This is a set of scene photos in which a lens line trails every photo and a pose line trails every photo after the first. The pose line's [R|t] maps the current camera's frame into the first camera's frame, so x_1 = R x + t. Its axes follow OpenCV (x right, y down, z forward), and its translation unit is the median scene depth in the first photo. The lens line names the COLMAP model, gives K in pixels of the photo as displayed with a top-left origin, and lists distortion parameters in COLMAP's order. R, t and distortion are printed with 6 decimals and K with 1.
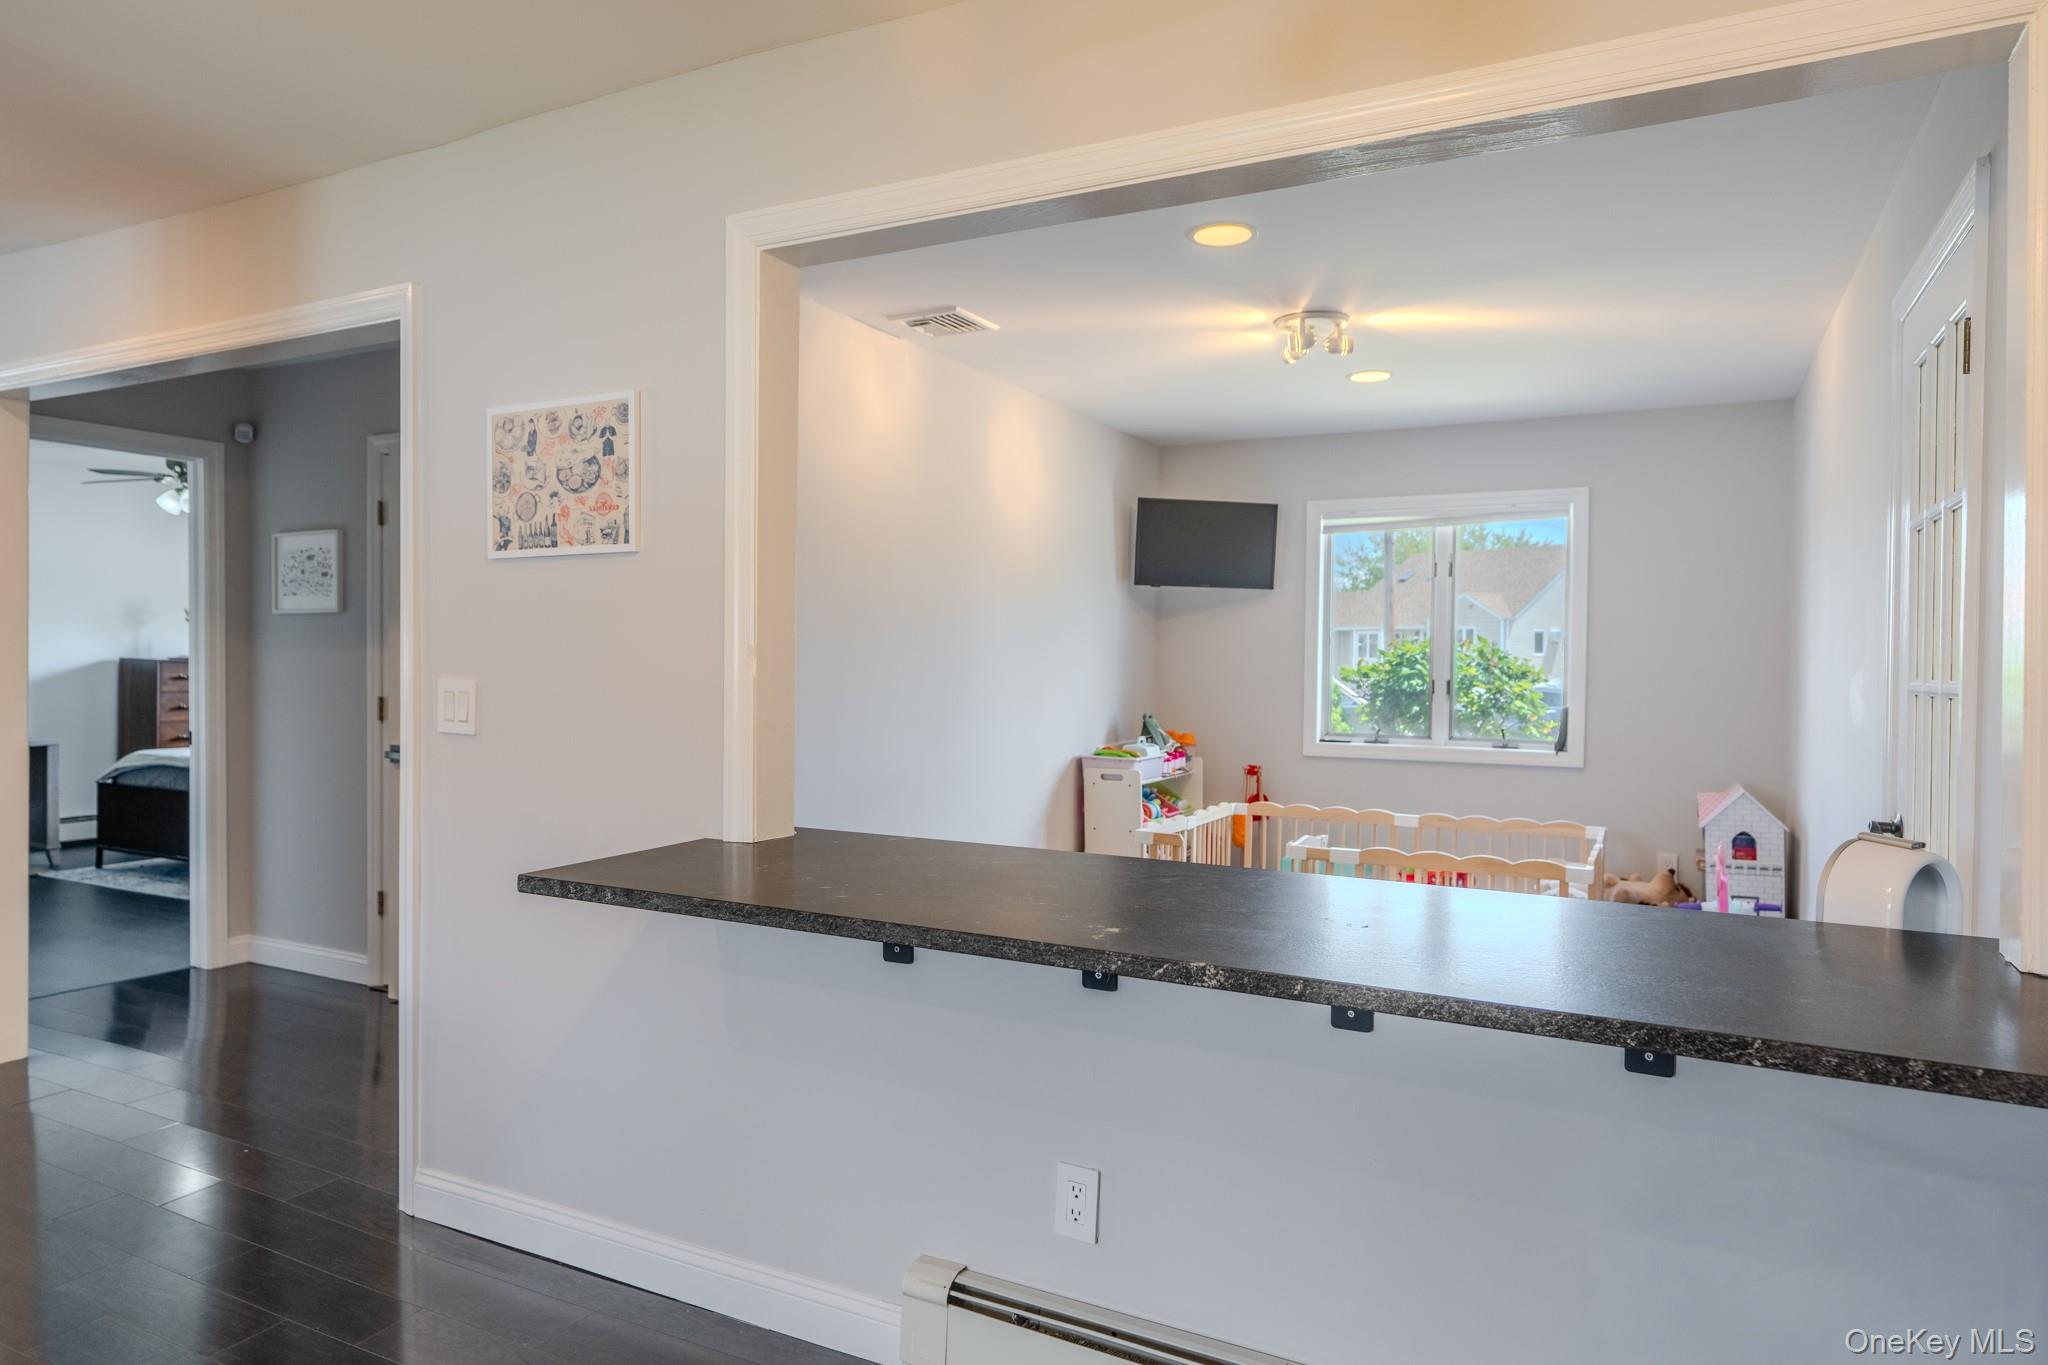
lens RADIAL K [[1243.2, 0, 1026.4], [0, 1243.2, 673.9], [0, 0, 1]] dist [0.007256, 0.001726]
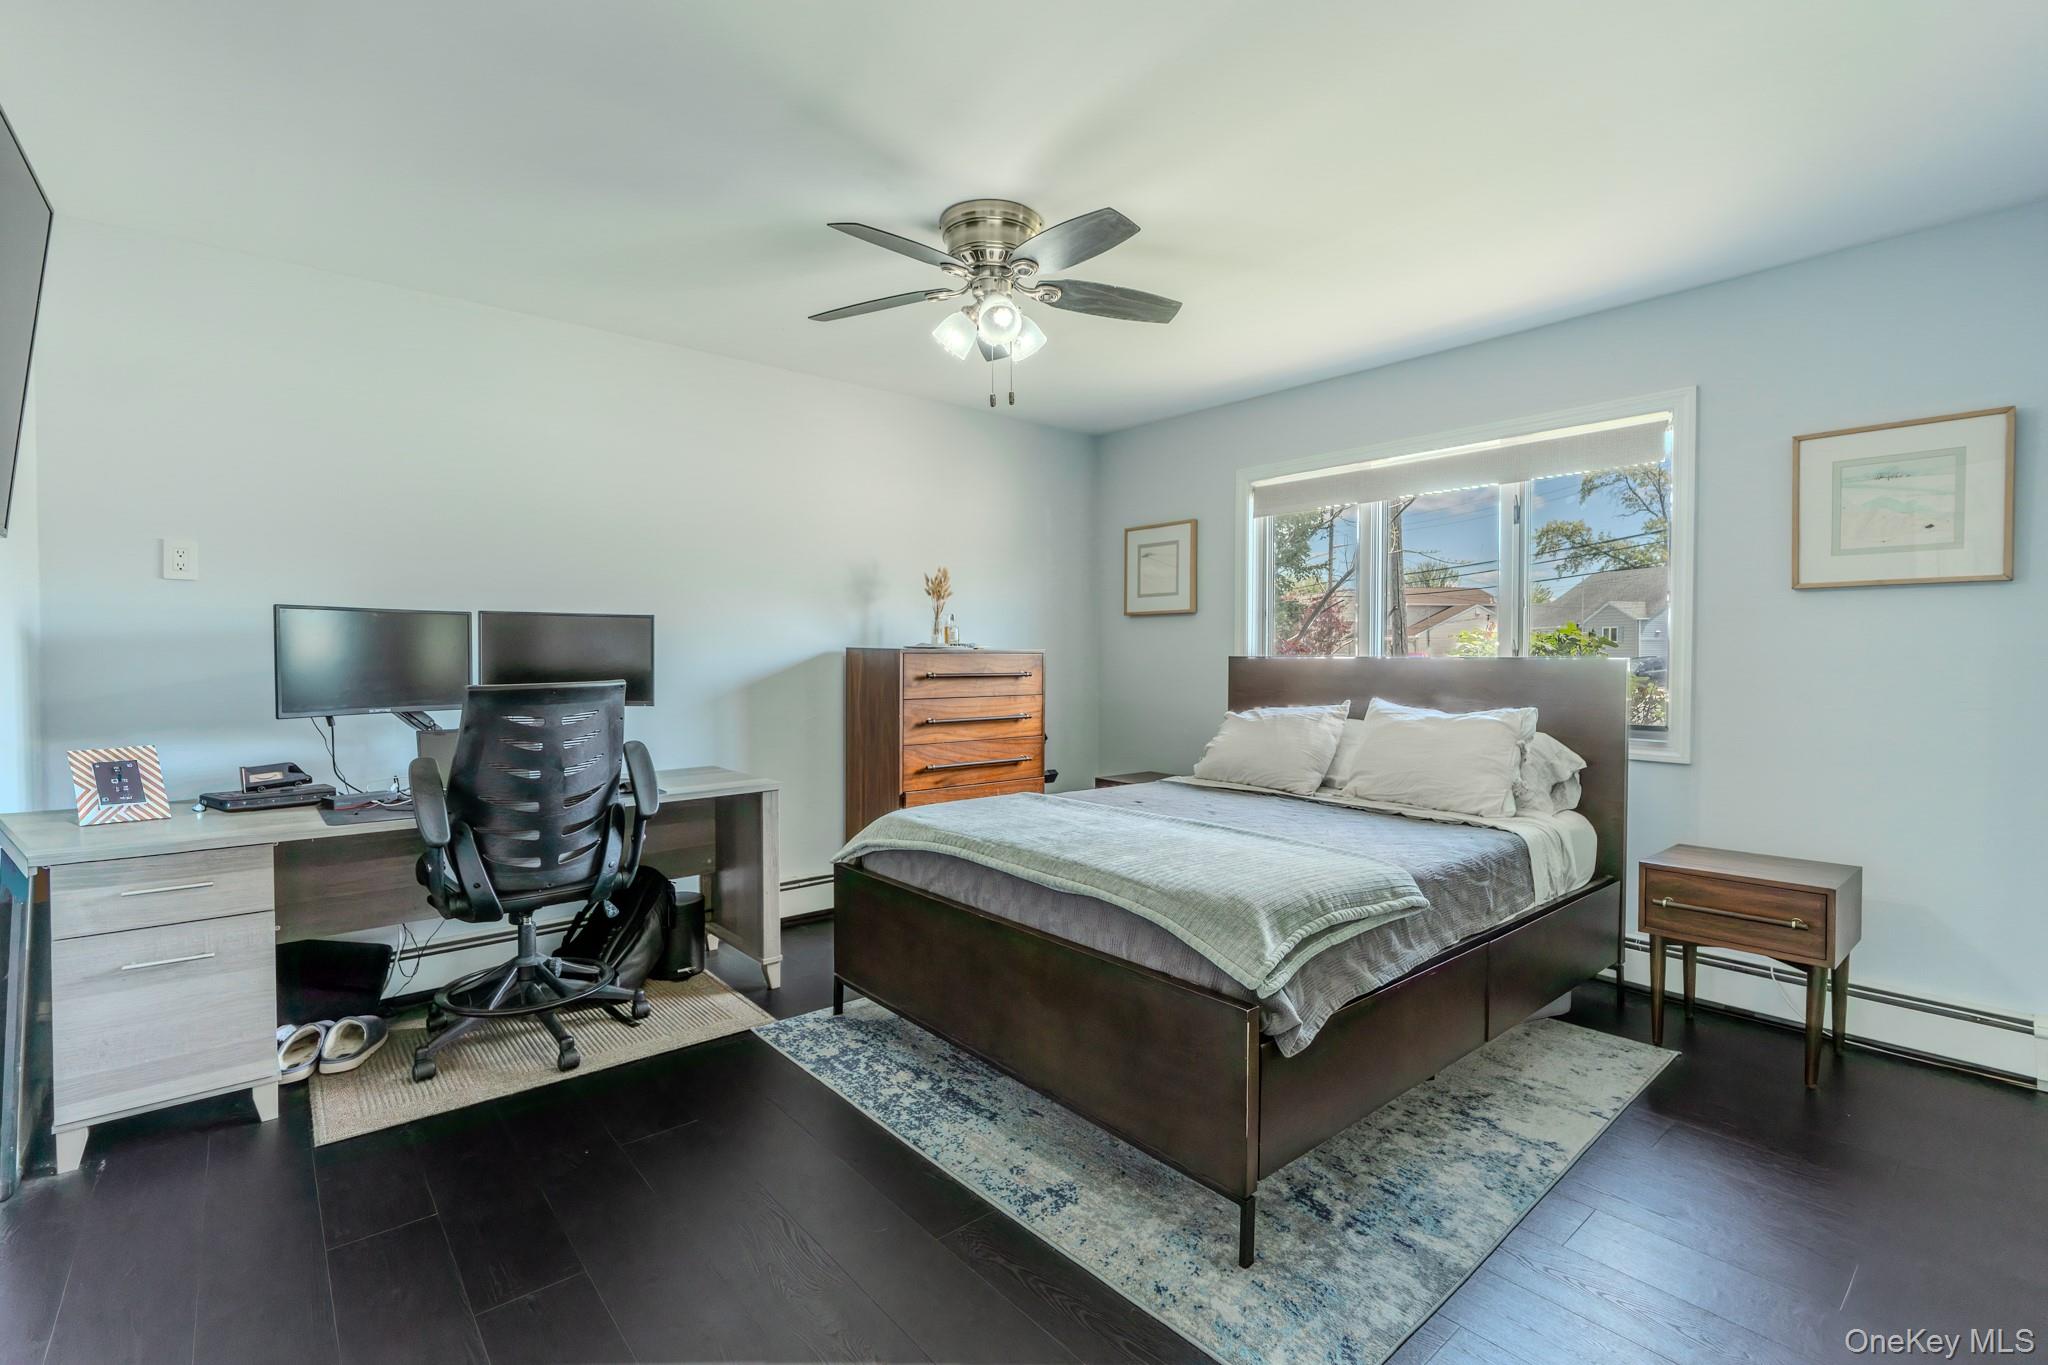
lens RADIAL K [[913.7, 0, 1022.9], [0, 913.7, 677.8], [0, 0, 1]] dist [-0.000366, -0.000172]
pose [[0.925171, 0.001963, -0.379545, -0.460916], [0.003174, 0.999912, 0.012907, -0.002234], [0.379537, -0.013146, 0.925083, 0.590503]]
